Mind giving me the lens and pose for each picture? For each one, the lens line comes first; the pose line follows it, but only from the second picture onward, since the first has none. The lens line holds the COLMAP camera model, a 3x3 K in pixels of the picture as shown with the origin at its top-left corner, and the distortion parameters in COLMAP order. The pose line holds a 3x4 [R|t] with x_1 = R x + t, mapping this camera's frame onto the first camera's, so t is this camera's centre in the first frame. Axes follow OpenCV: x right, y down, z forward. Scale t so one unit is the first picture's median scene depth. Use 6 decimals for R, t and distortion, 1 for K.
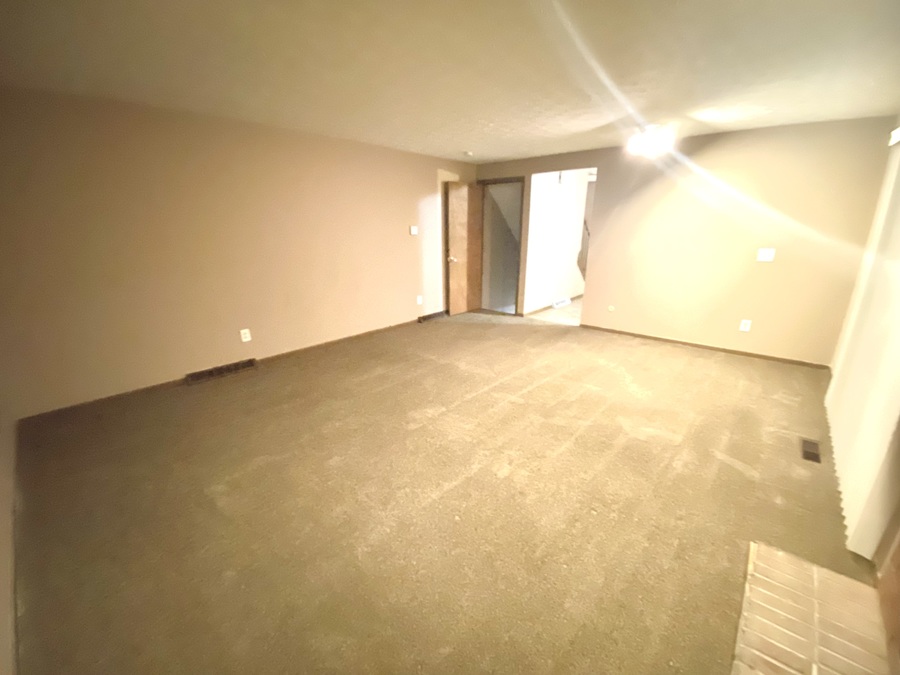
lens RADIAL K [[365.8, 0, 449.3], [0, 365.8, 339.3], [0, 0, 1]] dist [0.001764, -0.020031]
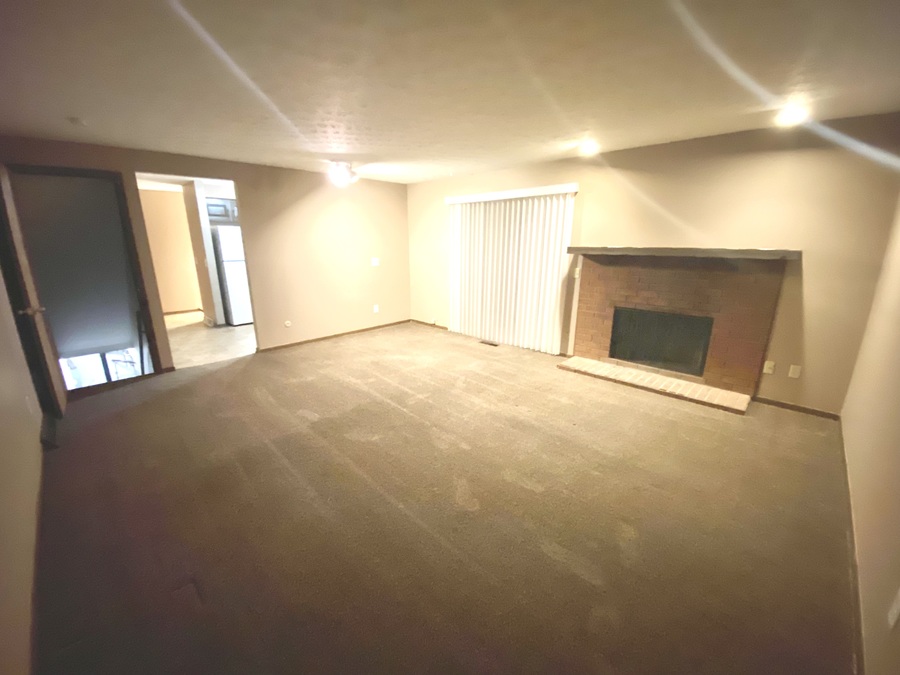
lens RADIAL K [[365.8, 0, 449.3], [0, 365.8, 339.3], [0, 0, 1]] dist [0.001764, -0.020031]
pose [[0.009977, -0.252342, 0.967587, -0.636382], [0.292253, 0.926121, 0.238514, -0.178298], [-0.956289, 0.280400, 0.082987, 0.561808]]
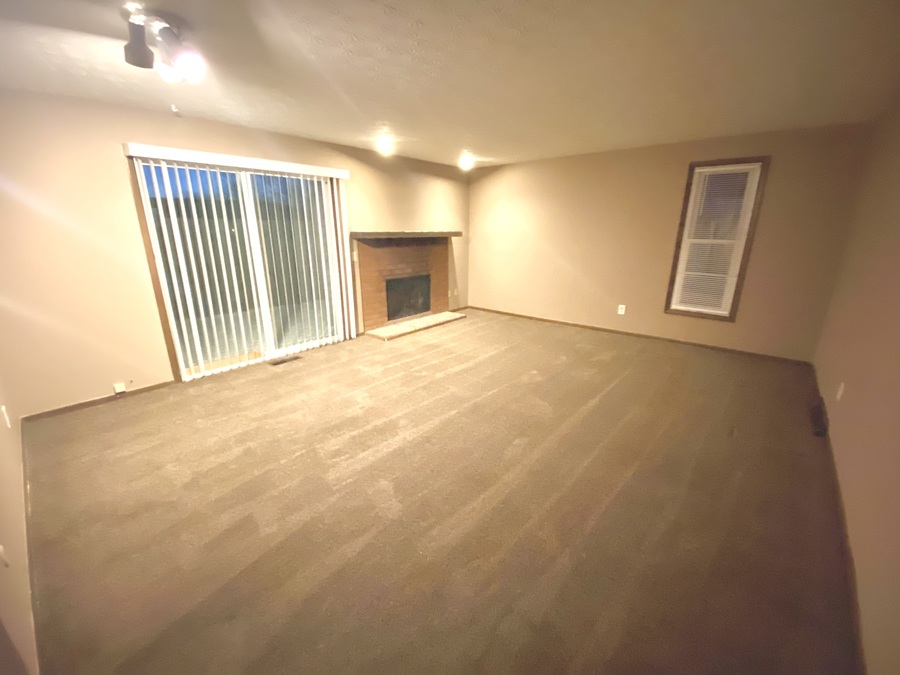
lens RADIAL K [[365.8, 0, 449.3], [0, 365.8, 339.3], [0, 0, 1]] dist [0.001764, -0.020031]
pose [[-0.998310, 0.023479, -0.053152, 0.175210], [-0.009917, 0.832464, 0.553990, -0.407765], [0.057254, 0.553581, -0.830825, 1.320266]]
